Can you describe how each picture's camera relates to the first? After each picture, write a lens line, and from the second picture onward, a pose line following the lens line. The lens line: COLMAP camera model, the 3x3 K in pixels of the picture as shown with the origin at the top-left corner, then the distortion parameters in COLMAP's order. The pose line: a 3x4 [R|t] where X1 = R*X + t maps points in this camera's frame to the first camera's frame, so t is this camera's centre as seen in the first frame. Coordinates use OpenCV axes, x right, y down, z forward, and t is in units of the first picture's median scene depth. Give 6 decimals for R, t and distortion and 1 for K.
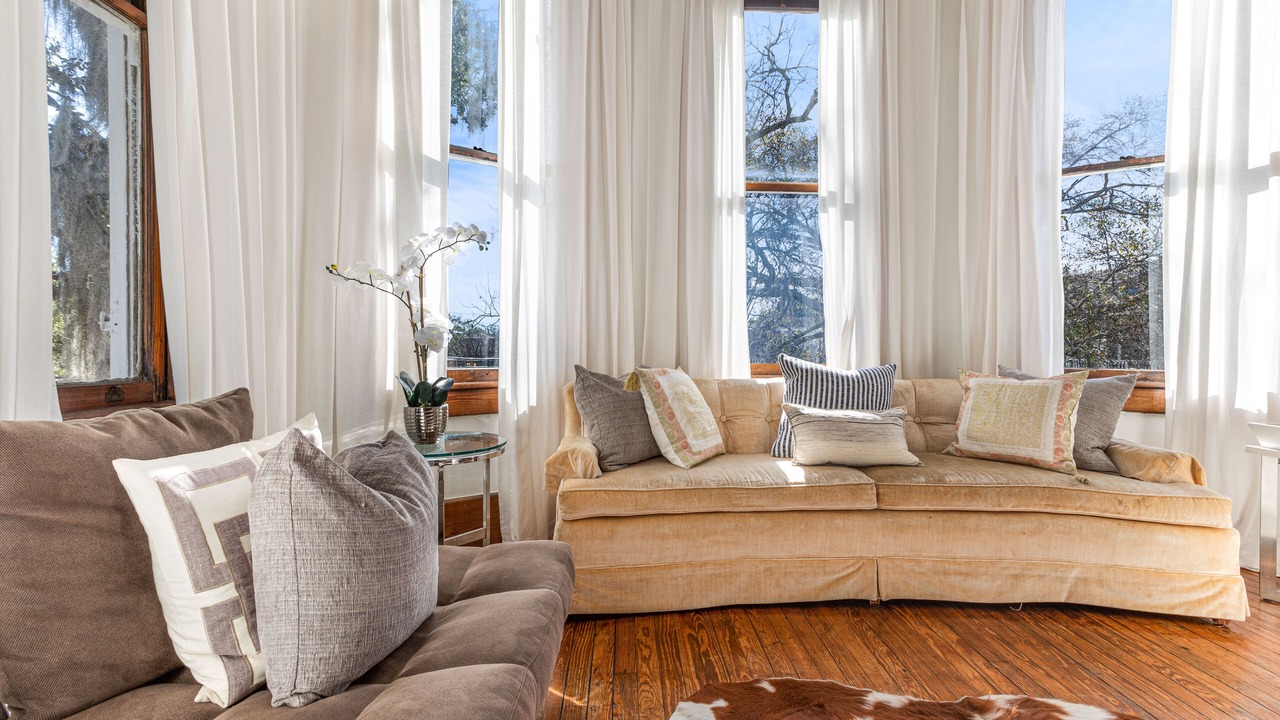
lens RADIAL K [[532.3, 0, 640.0], [0, 532.3, 360.0], [0, 0, 1]] dist [0.020673, -0.000916]
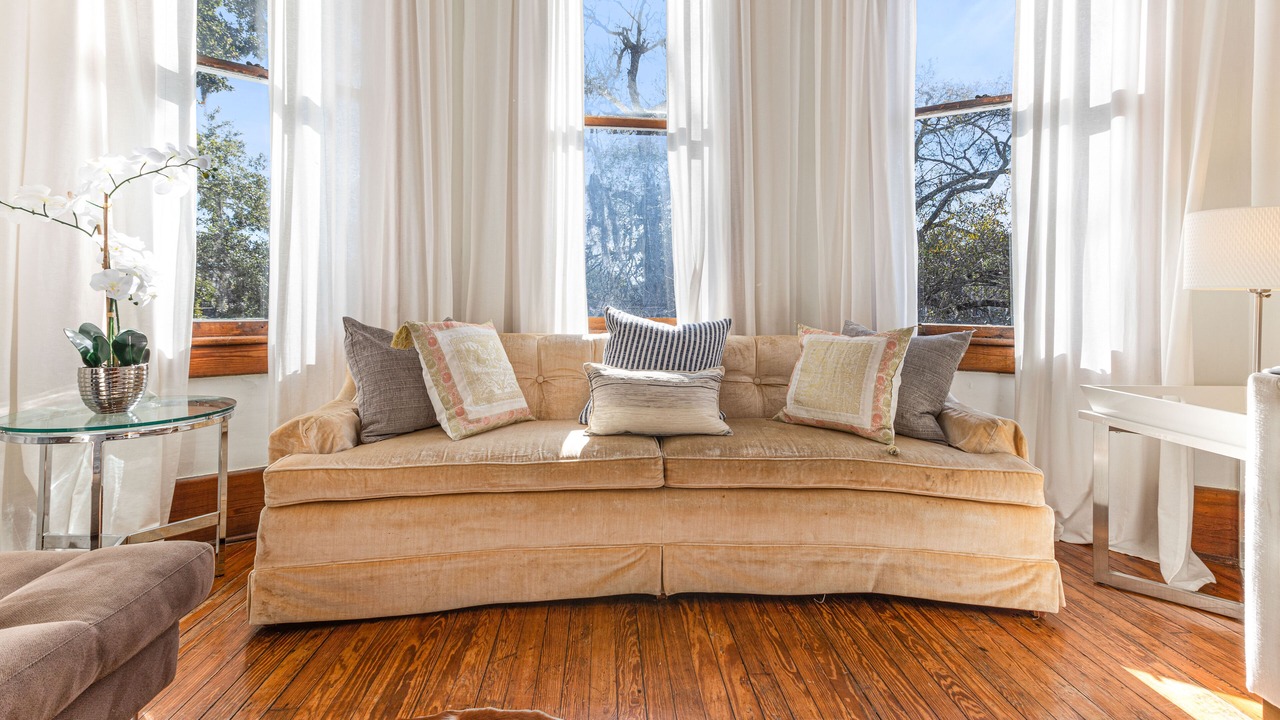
lens RADIAL K [[541.5, 0, 635.9], [0, 541.5, 308.6], [0, 0, 1]] dist [0.015551, 0.000877]
pose [[0.999035, 0.006804, 0.043382, 0.360621], [-0.006280, 0.999906, -0.012206, 0.004348], [-0.043461, 0.011922, 0.998984, 0.133696]]
